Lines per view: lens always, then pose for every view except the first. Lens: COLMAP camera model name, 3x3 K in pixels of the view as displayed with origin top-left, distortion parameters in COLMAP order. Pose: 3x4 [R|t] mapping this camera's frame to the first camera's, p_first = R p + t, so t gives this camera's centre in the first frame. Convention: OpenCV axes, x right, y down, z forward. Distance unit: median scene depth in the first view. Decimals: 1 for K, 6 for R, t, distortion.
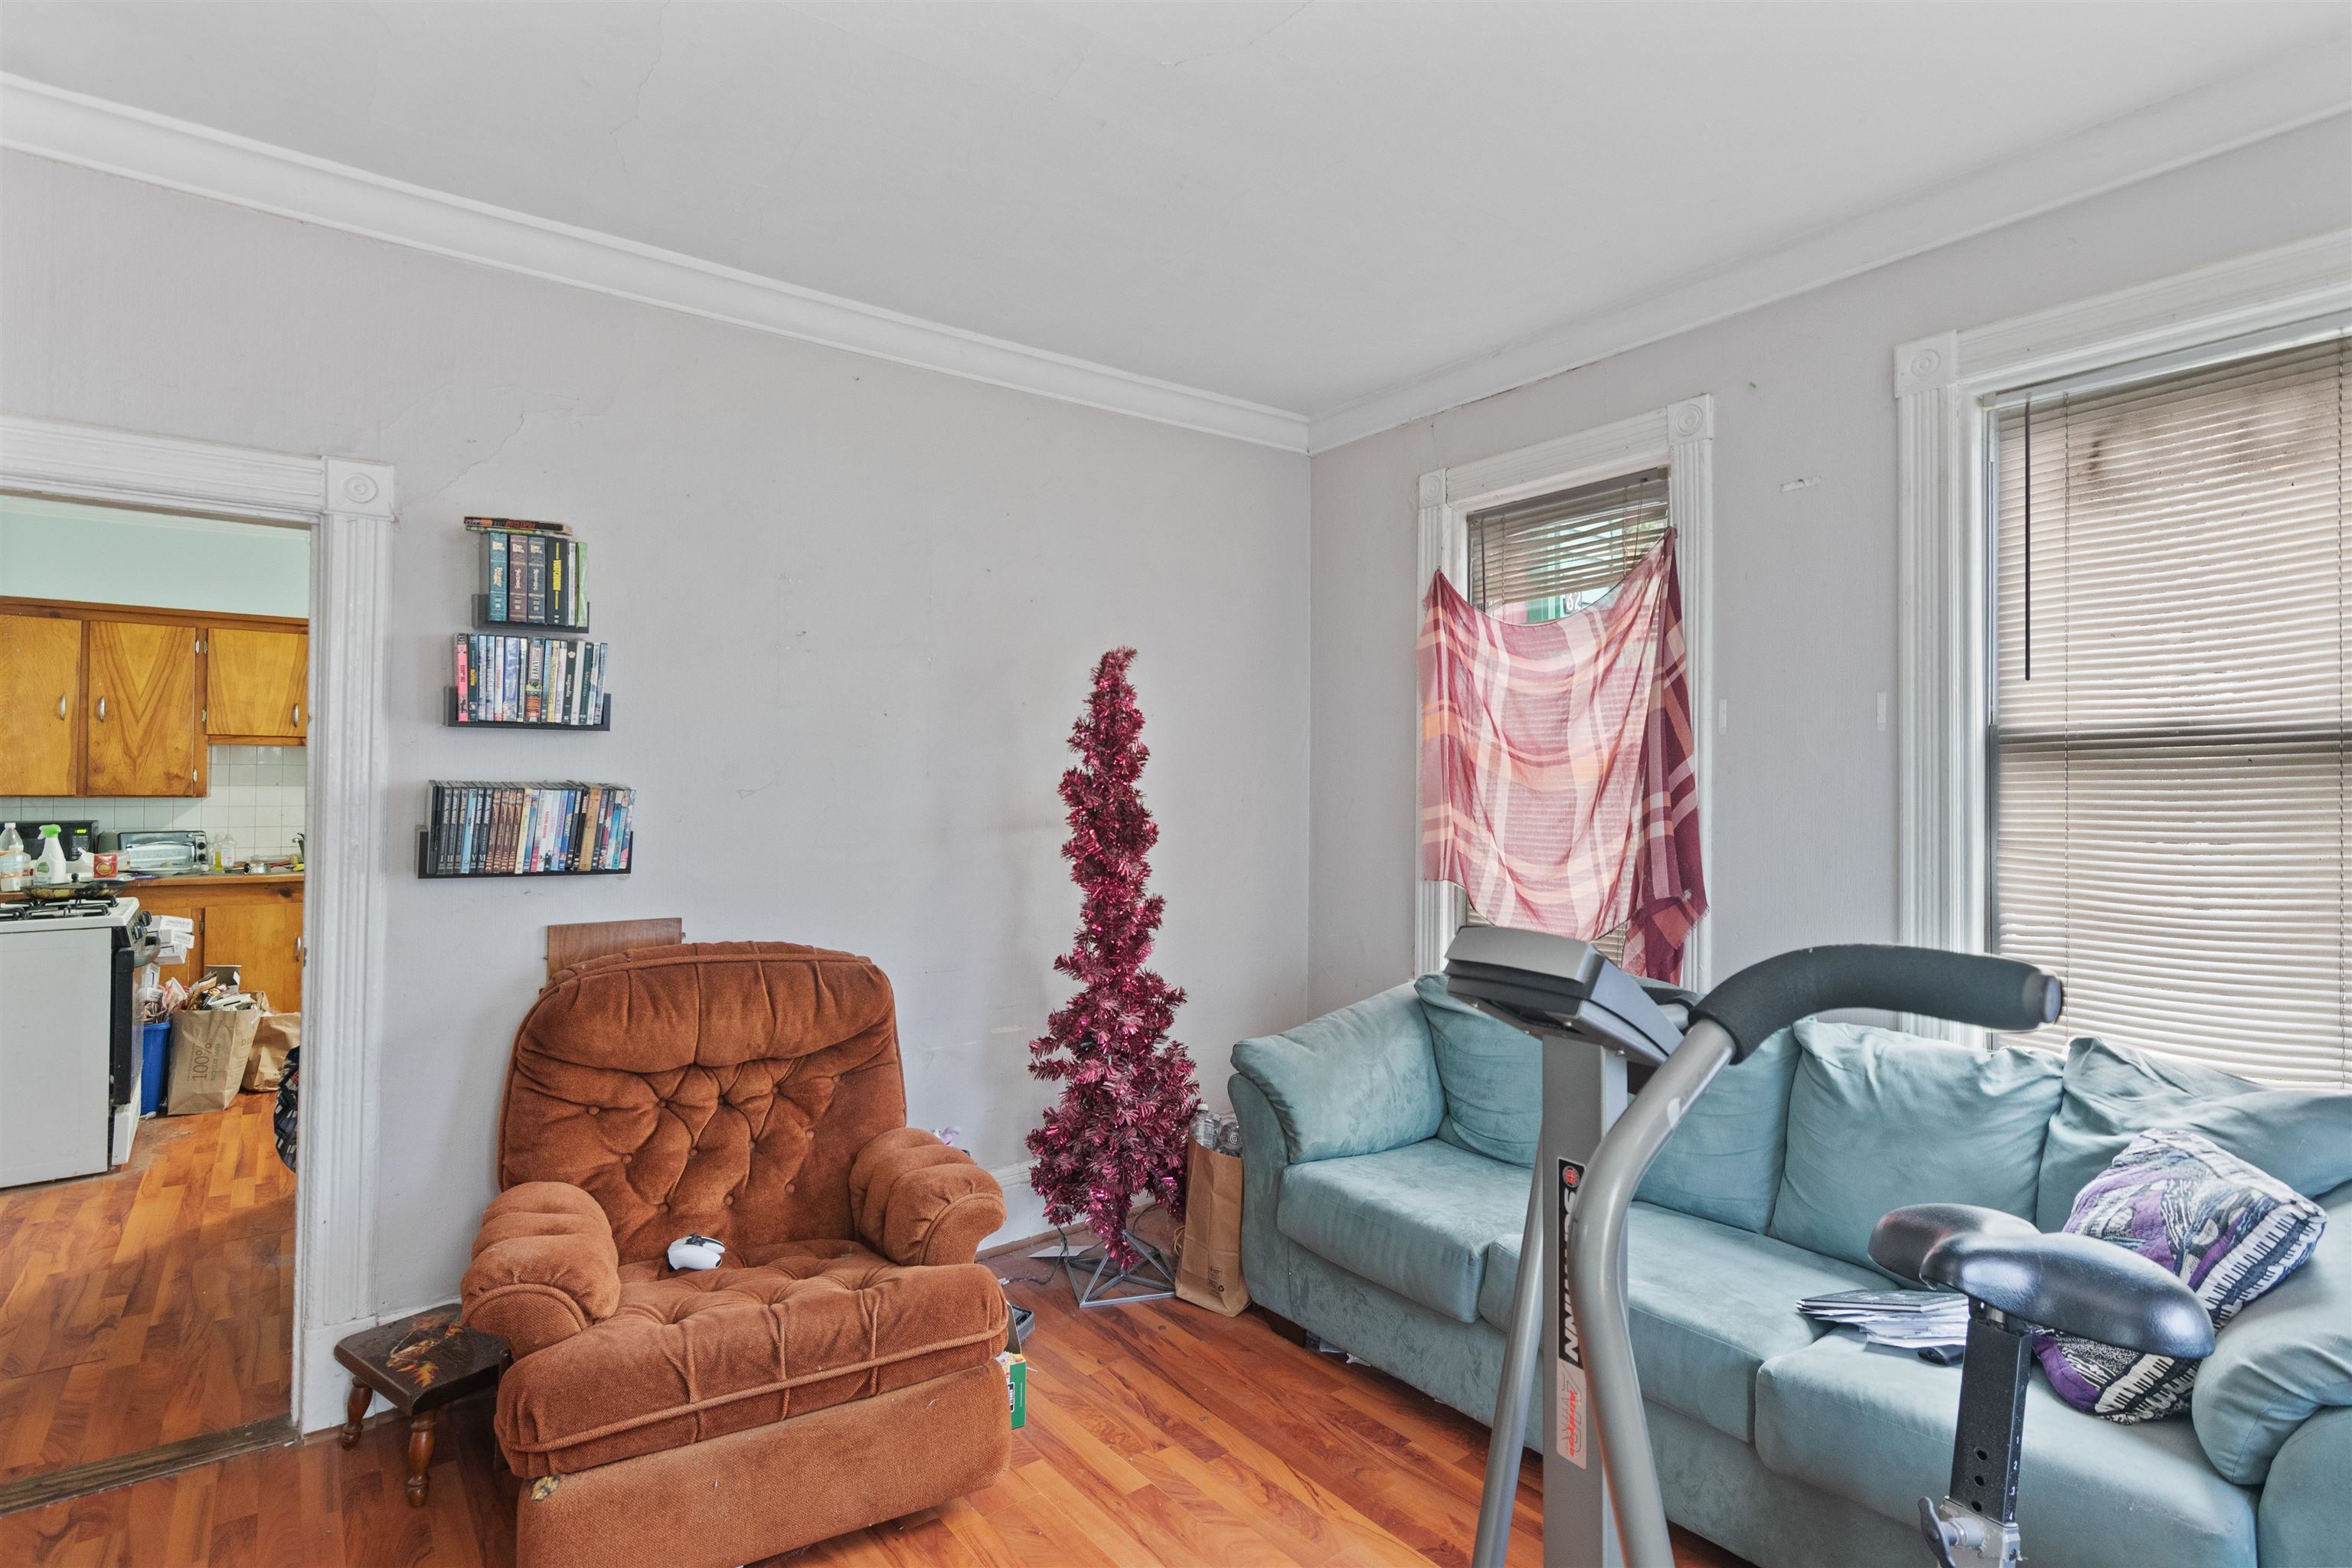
lens RADIAL K [[1131.1, 0, 1181.1], [0, 1131.1, 772.6], [0, 0, 1]] dist [-0.006184, -0.000430]
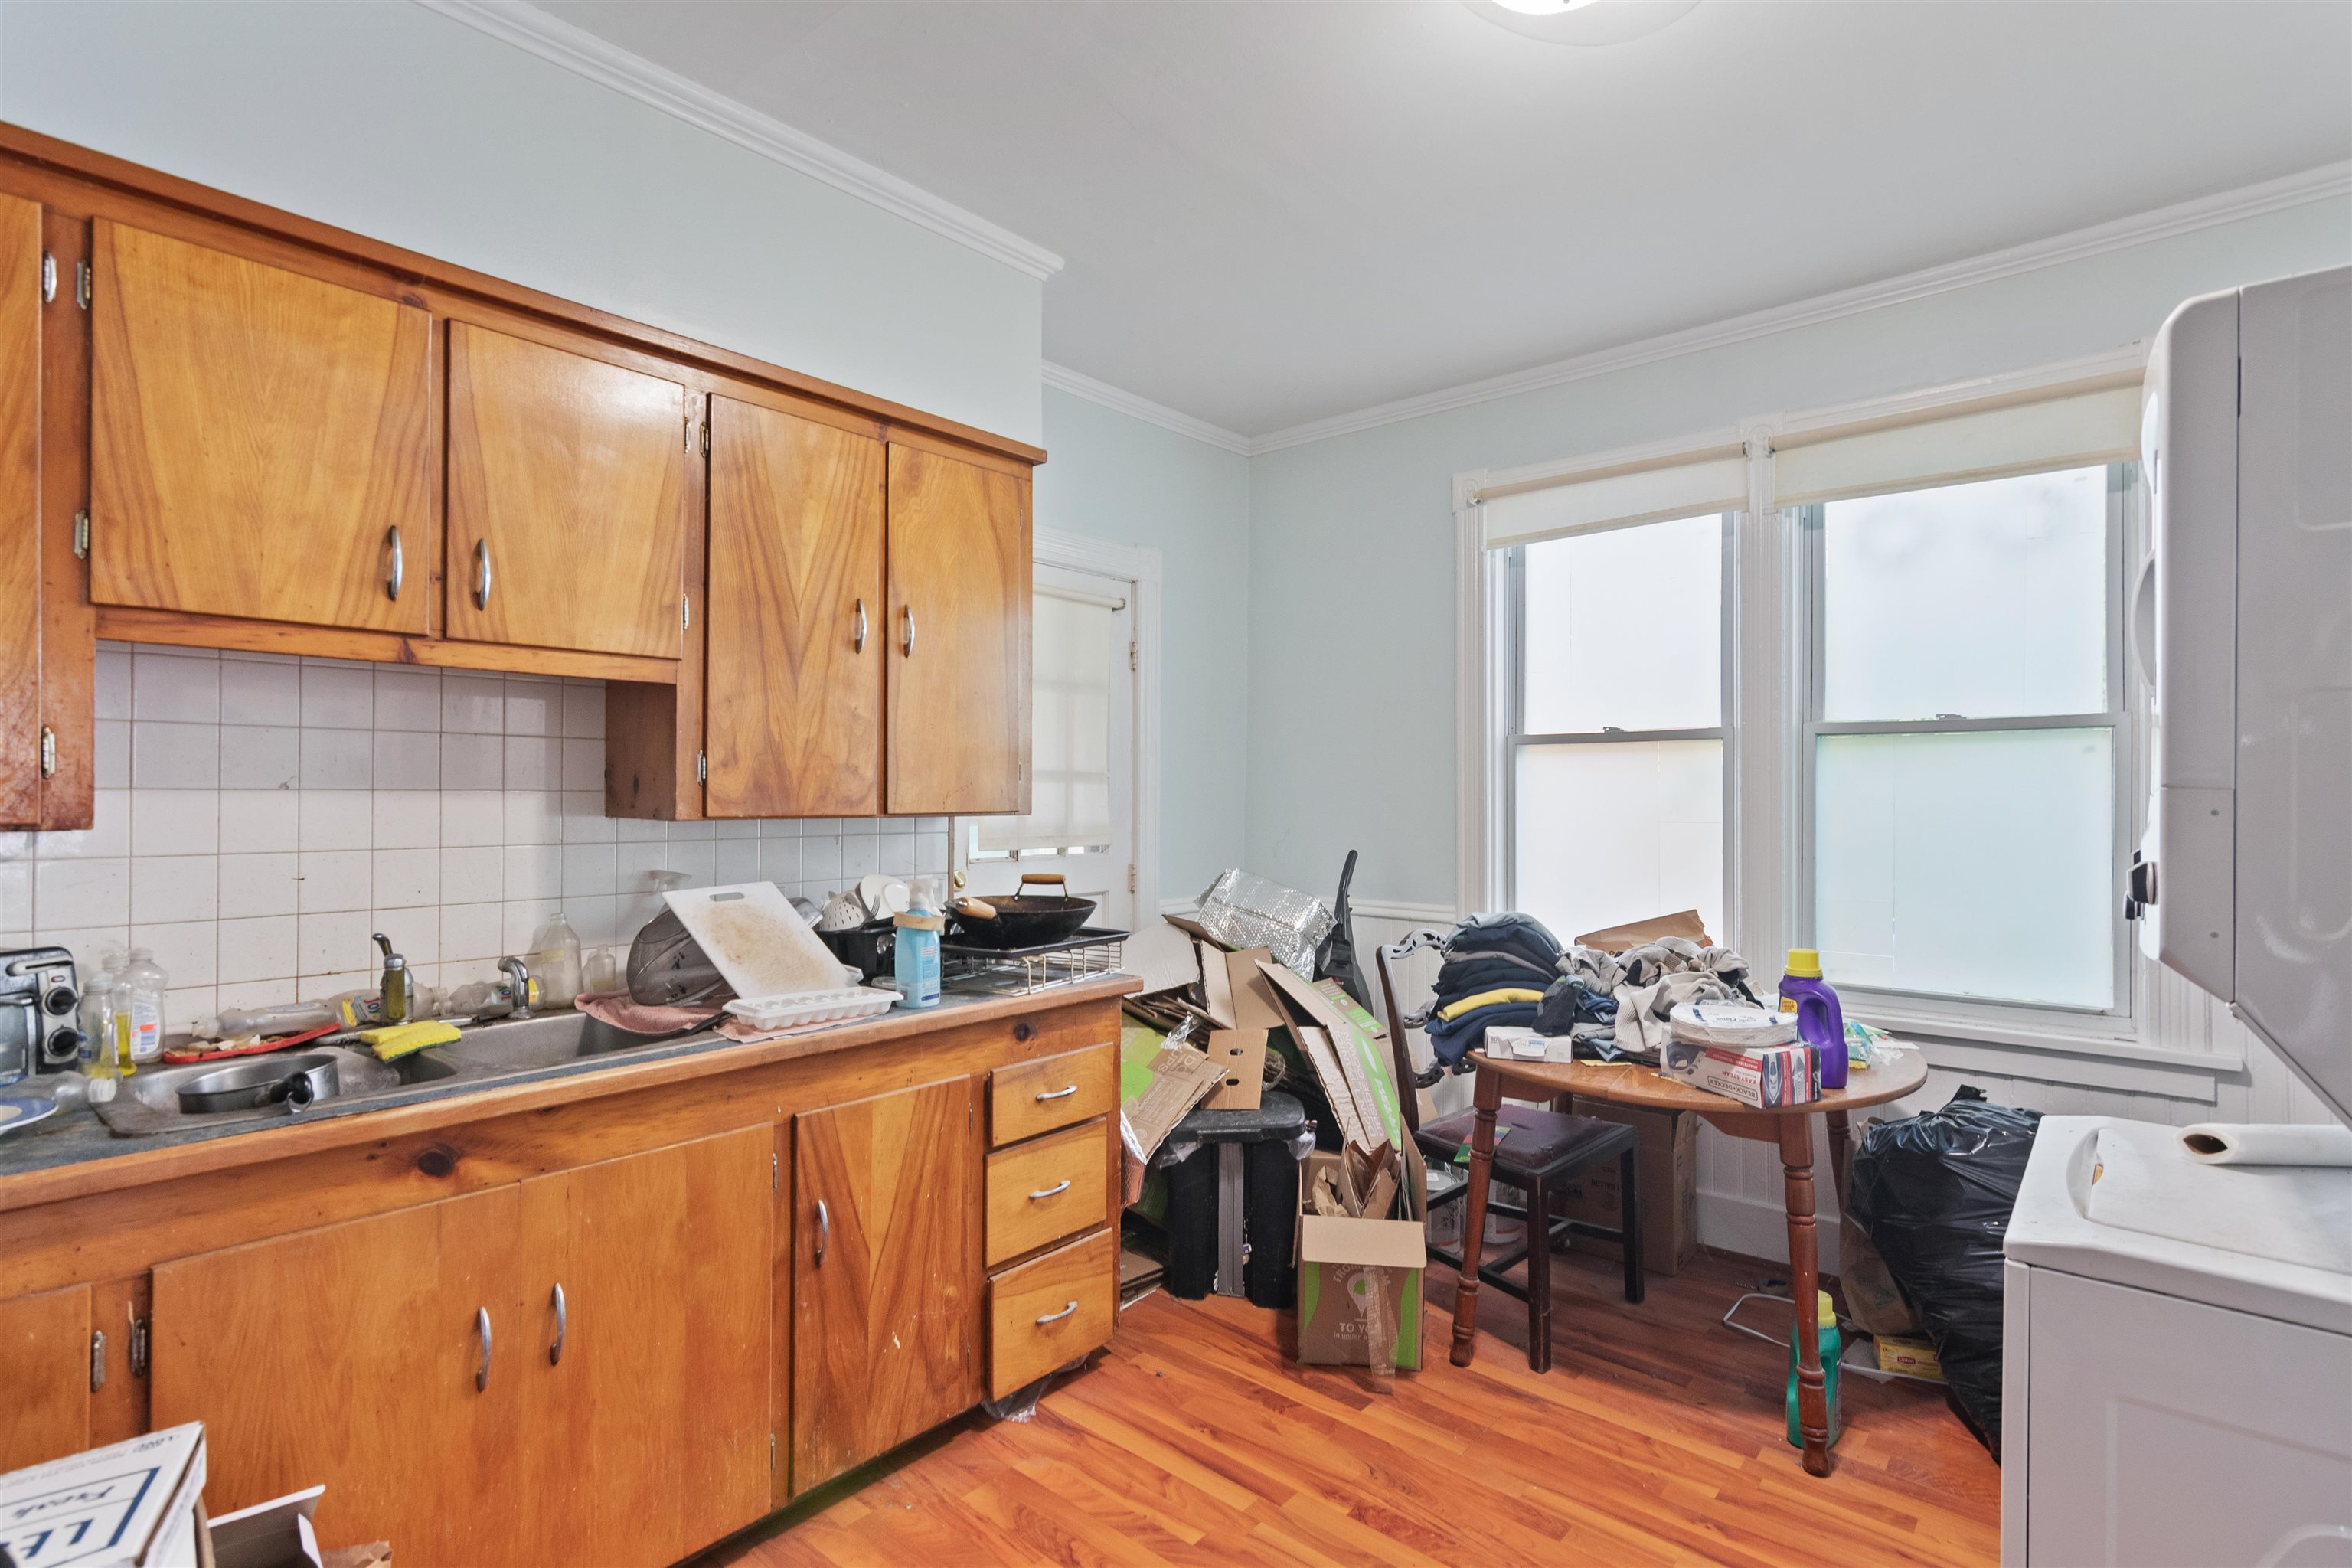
lens RADIAL K [[1131.1, 0, 1176.6], [0, 1131.1, 788.8], [0, 0, 1]] dist [-0.006184, -0.000430]
pose [[0.975456, 0.004377, 0.220150, -0.655158], [-0.008016, 0.999846, 0.015639, 0.005018], [-0.220048, -0.017020, 0.975341, 0.660376]]
